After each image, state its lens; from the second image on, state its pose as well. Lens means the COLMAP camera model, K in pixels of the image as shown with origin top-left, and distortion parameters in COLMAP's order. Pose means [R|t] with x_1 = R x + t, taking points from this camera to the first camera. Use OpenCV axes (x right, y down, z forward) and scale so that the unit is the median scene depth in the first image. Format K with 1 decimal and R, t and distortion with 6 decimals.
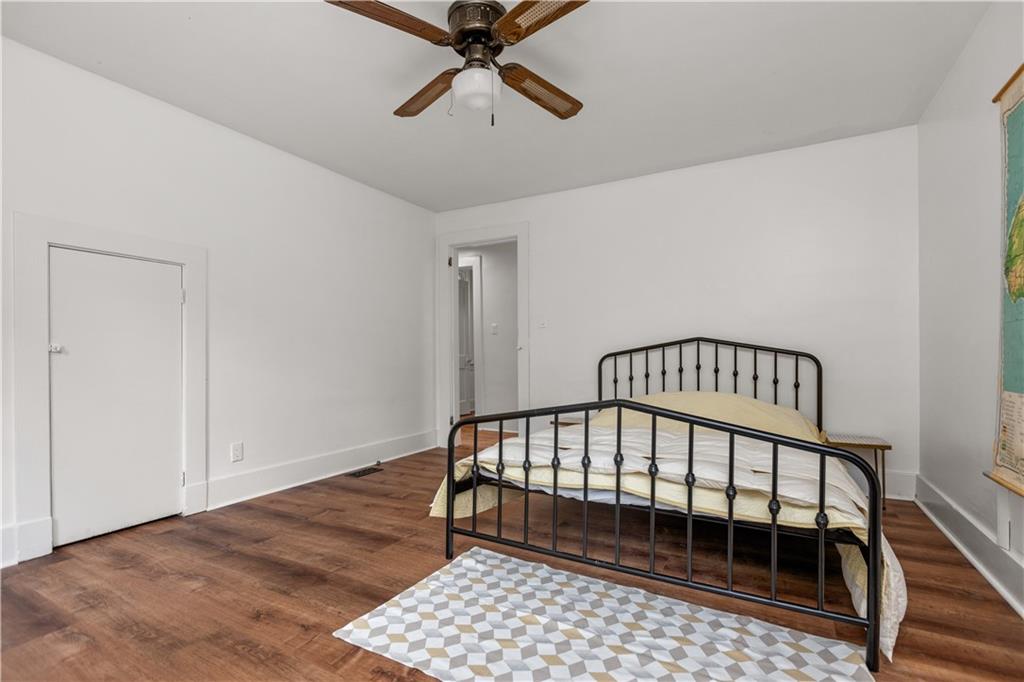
lens RADIAL K [[475.2, 0, 508.6], [0, 475.2, 357.8], [0, 0, 1]] dist [-0.006998, -0.000243]
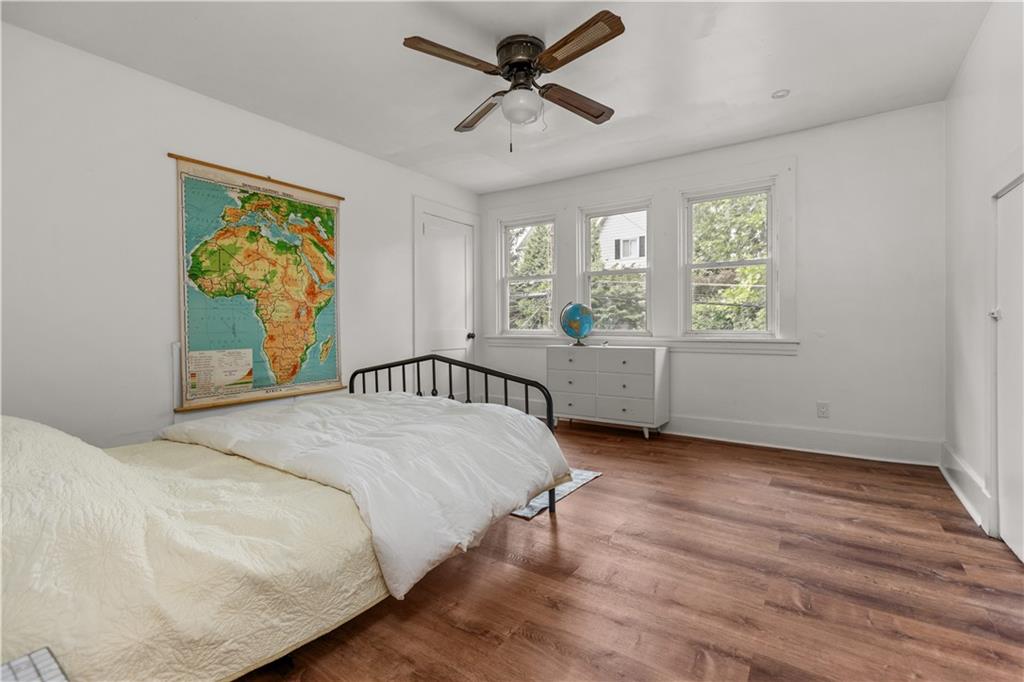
lens RADIAL K [[472.1, 0, 512.9], [0, 472.1, 331.4], [0, 0, 1]] dist [-0.000001, -0.000001]
pose [[-0.997130, 0.008508, 0.075233, -0.139991], [0.010088, 0.999736, 0.020657, -0.018039], [-0.075037, 0.021357, -0.996952, 2.439335]]
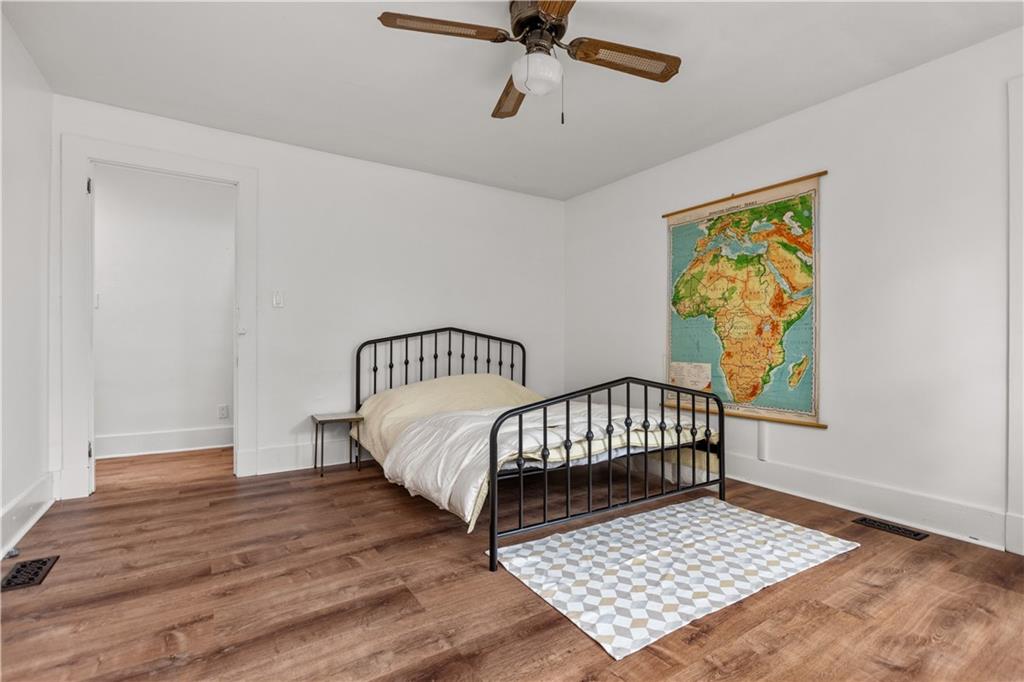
lens RADIAL K [[475.2, 0, 515.3], [0, 475.2, 342.0], [0, 0, 1]] dist [-0.006998, -0.000243]
pose [[0.458334, 0.004496, 0.888769, -1.058841], [-0.001040, 0.999989, -0.004522, -0.004779], [-0.888780, 0.001149, 0.458333, 0.646710]]
